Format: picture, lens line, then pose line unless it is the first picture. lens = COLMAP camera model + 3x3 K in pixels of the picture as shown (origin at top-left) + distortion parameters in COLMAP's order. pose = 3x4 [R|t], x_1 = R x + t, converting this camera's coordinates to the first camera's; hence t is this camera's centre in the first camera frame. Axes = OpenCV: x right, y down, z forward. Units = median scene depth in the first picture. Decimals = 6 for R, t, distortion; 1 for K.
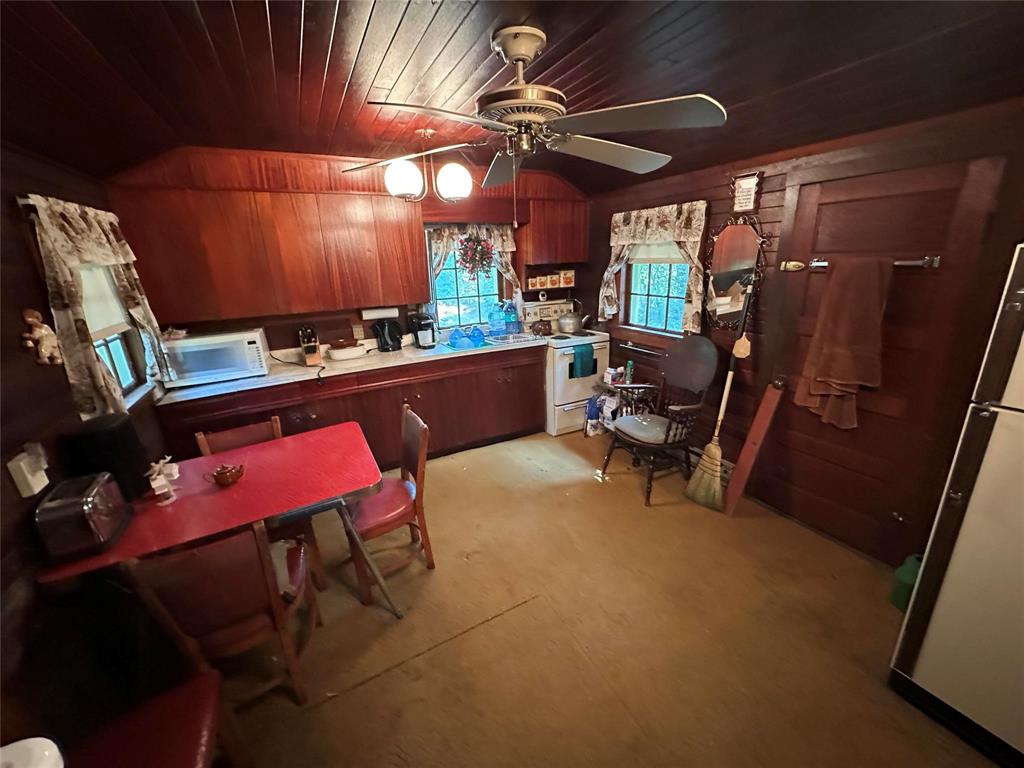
lens RADIAL K [[407.8, 0, 511.0], [0, 407.8, 382.5], [0, 0, 1]] dist [-0.005832, 0.001206]
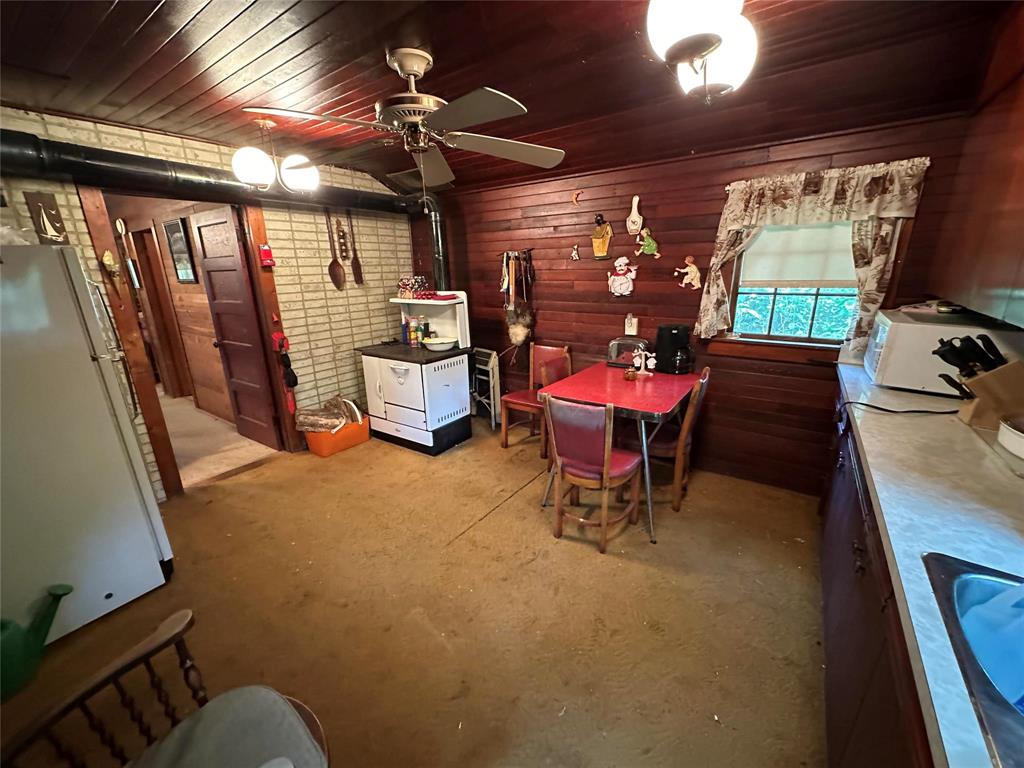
lens RADIAL K [[407.8, 0, 514.1], [0, 407.8, 381.4], [0, 0, 1]] dist [-0.005832, 0.001206]
pose [[-0.884207, 0.190162, -0.426634, 0.171619], [-0.081366, 0.836705, 0.541575, -0.270881], [0.459954, 0.513578, -0.724348, 0.961718]]
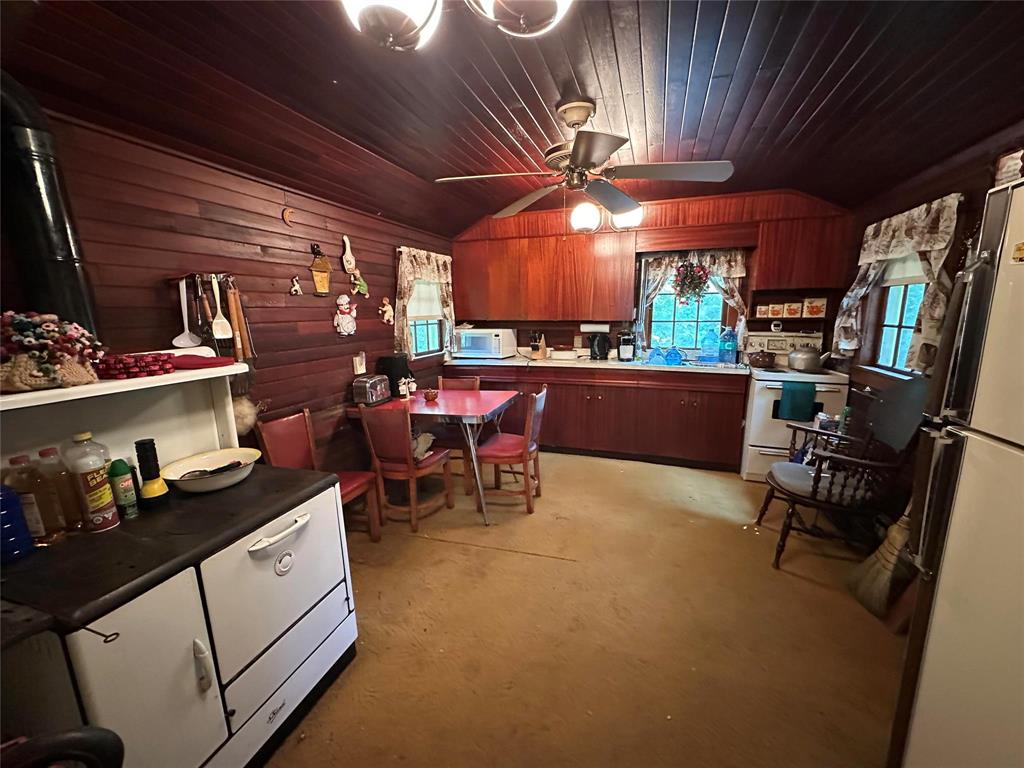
lens RADIAL K [[407.8, 0, 512.9], [0, 407.8, 382.0], [0, 0, 1]] dist [-0.005832, 0.001206]
pose [[0.687645, 0.155136, -0.709280, 0.386882], [-0.229824, 0.973181, -0.009956, 0.054461], [0.688713, 0.169856, 0.704857, 0.002245]]
